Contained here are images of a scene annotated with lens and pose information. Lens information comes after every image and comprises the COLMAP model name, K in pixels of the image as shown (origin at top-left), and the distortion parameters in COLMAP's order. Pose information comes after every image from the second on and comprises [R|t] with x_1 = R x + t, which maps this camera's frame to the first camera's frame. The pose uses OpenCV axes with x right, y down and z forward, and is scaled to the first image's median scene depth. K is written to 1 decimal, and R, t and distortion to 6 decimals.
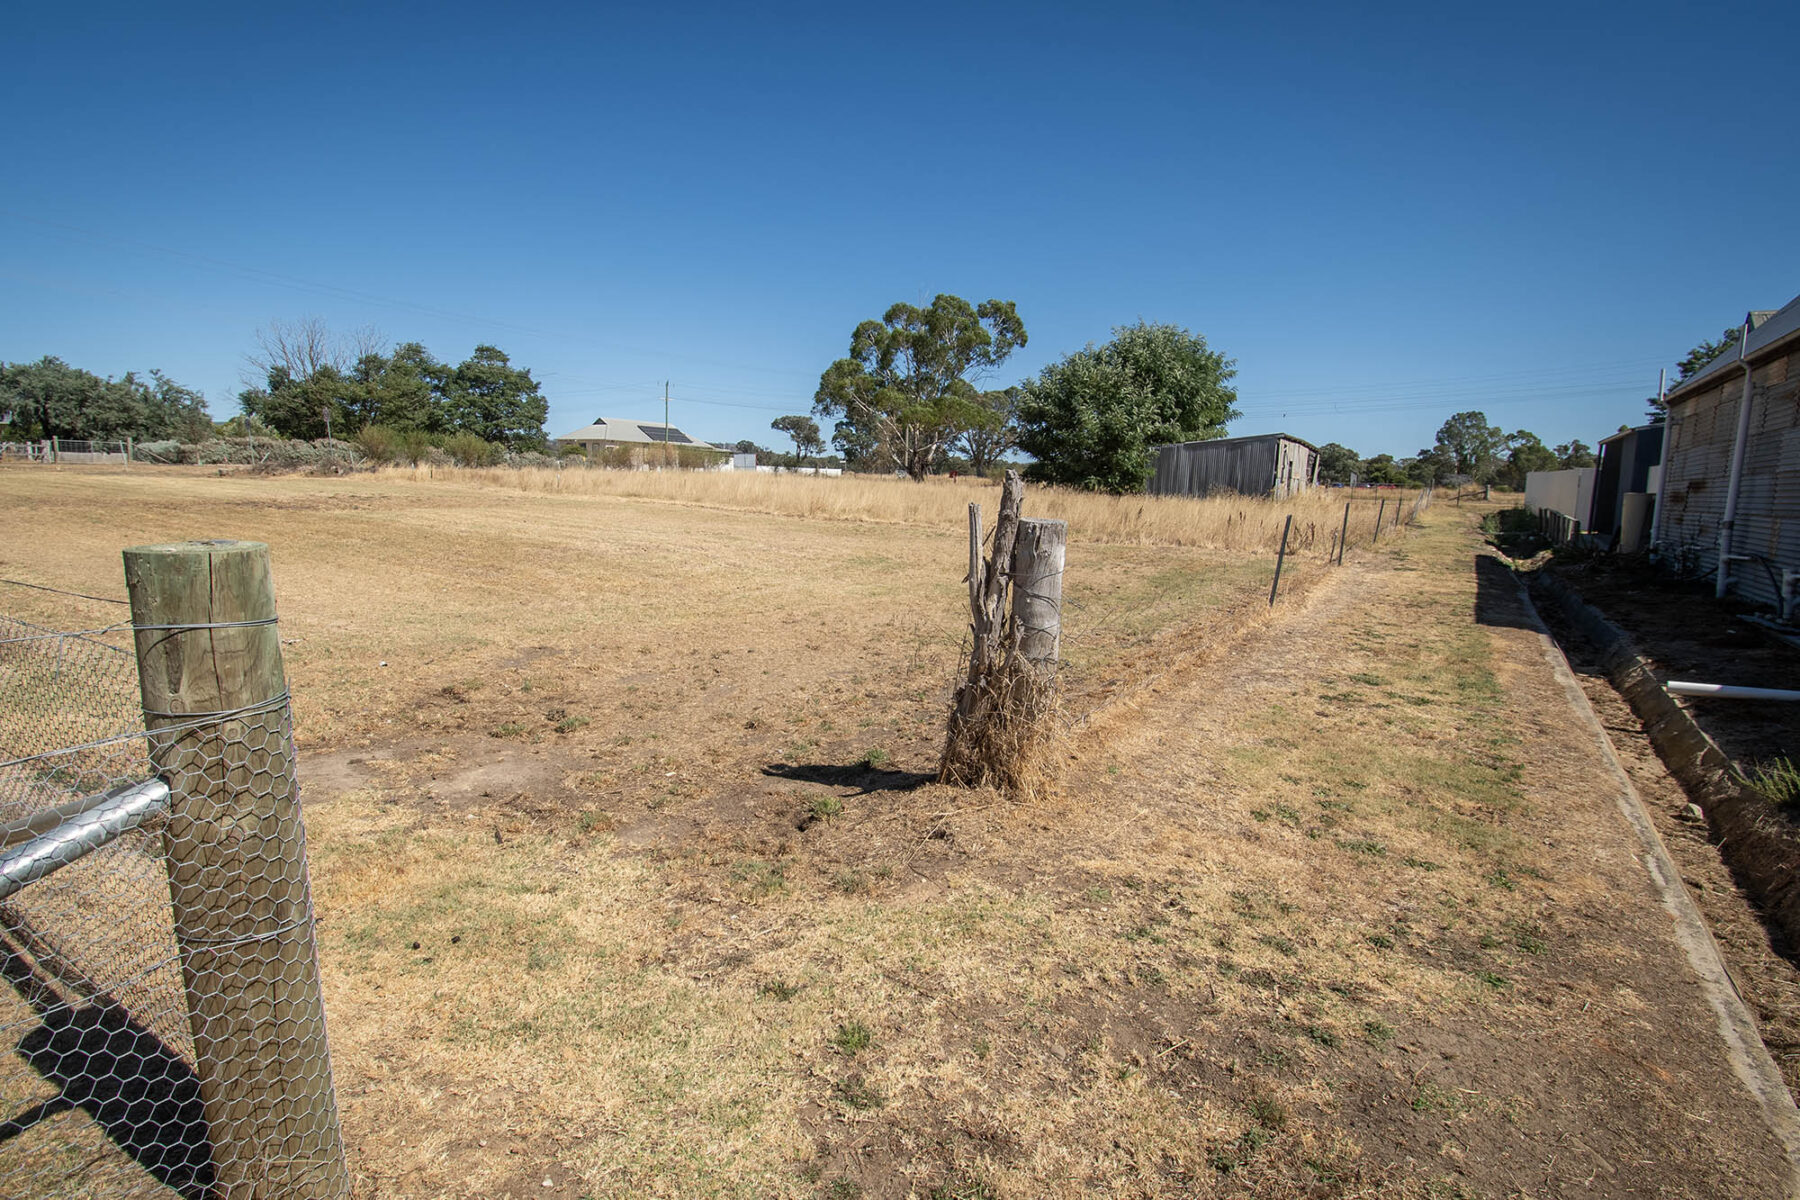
lens RADIAL K [[967.9, 0, 890.3], [0, 967.9, 590.8], [0, 0, 1]] dist [0.002999, -0.003996]
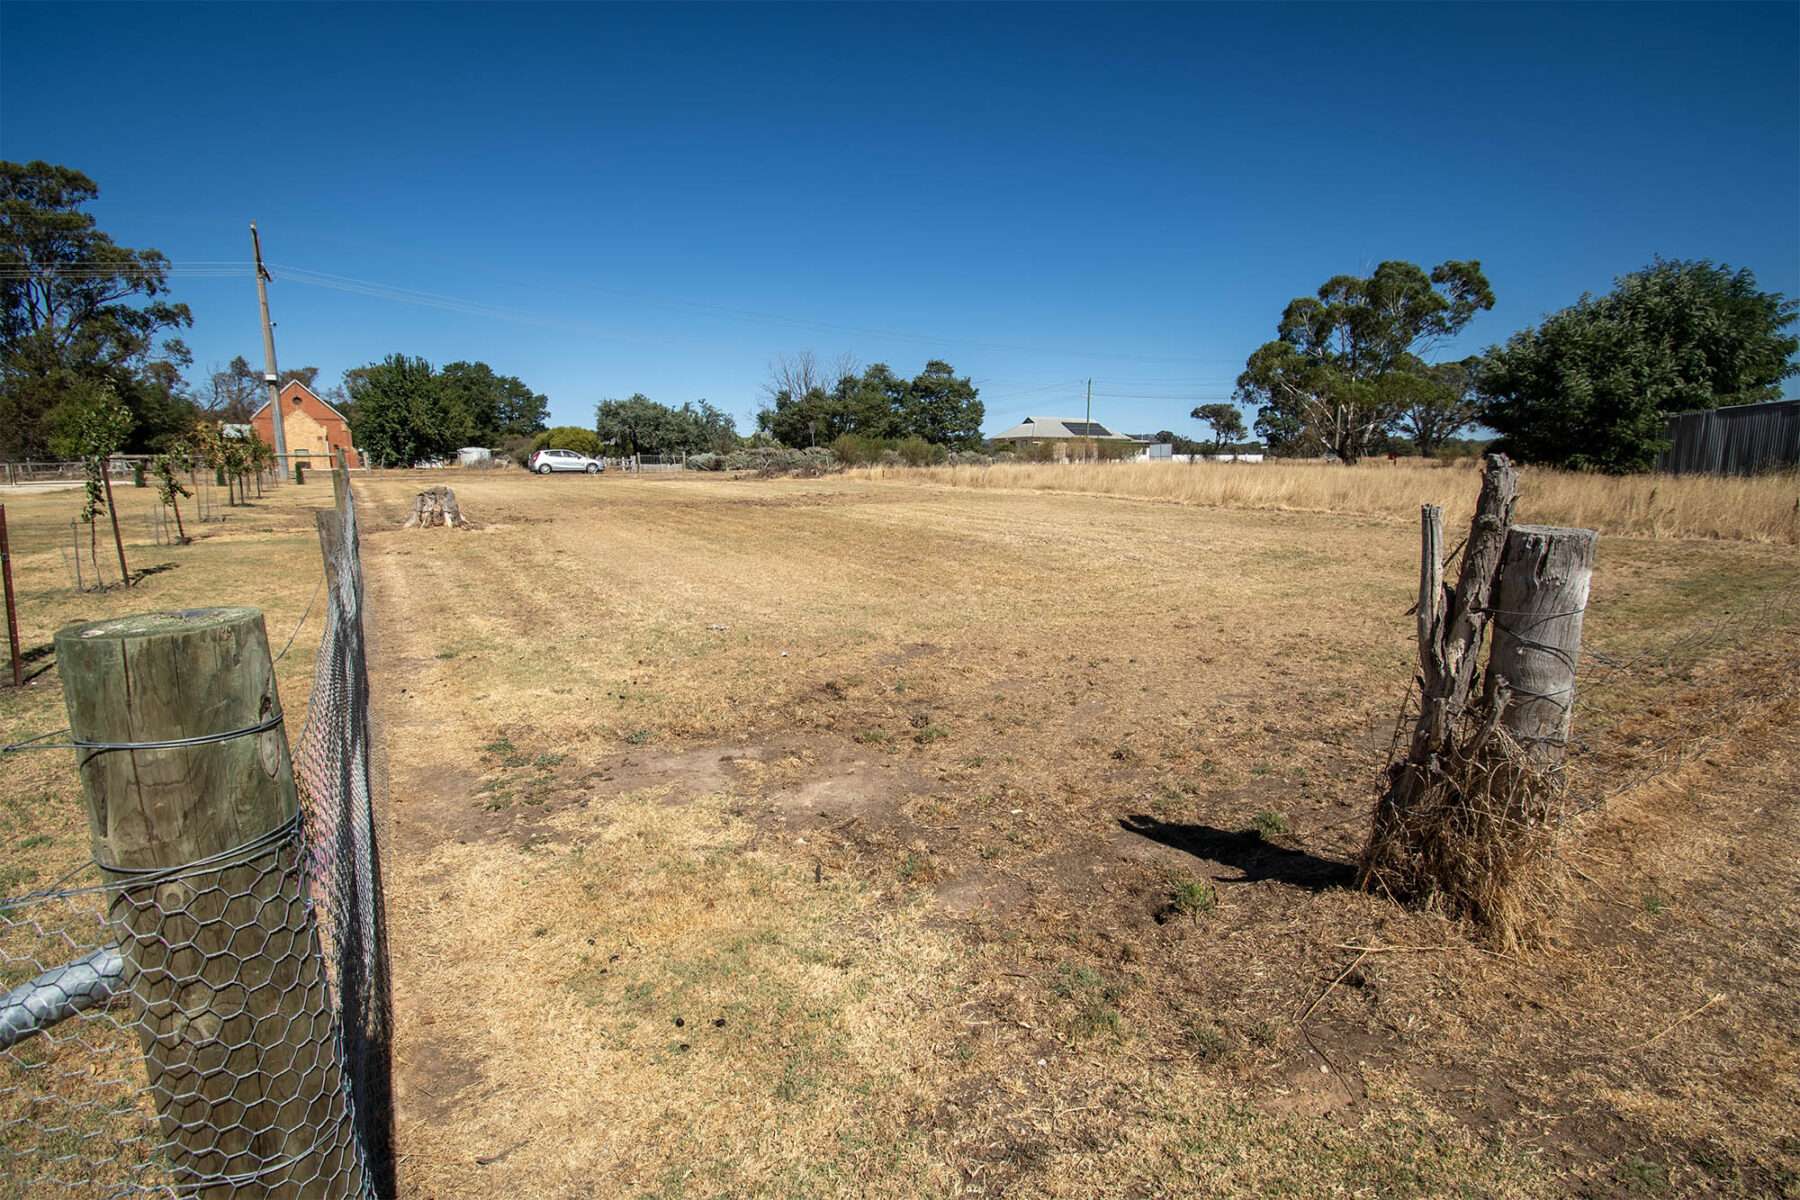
lens RADIAL K [[856.3, 0, 898.8], [0, 856.3, 602.8], [0, 0, 1]] dist [0.014255, -0.021556]
pose [[0.899496, 0.036714, -0.435384, 0.009249], [-0.019373, 0.998835, 0.044203, -0.027274], [0.436499, -0.031326, 0.899159, 0.191249]]
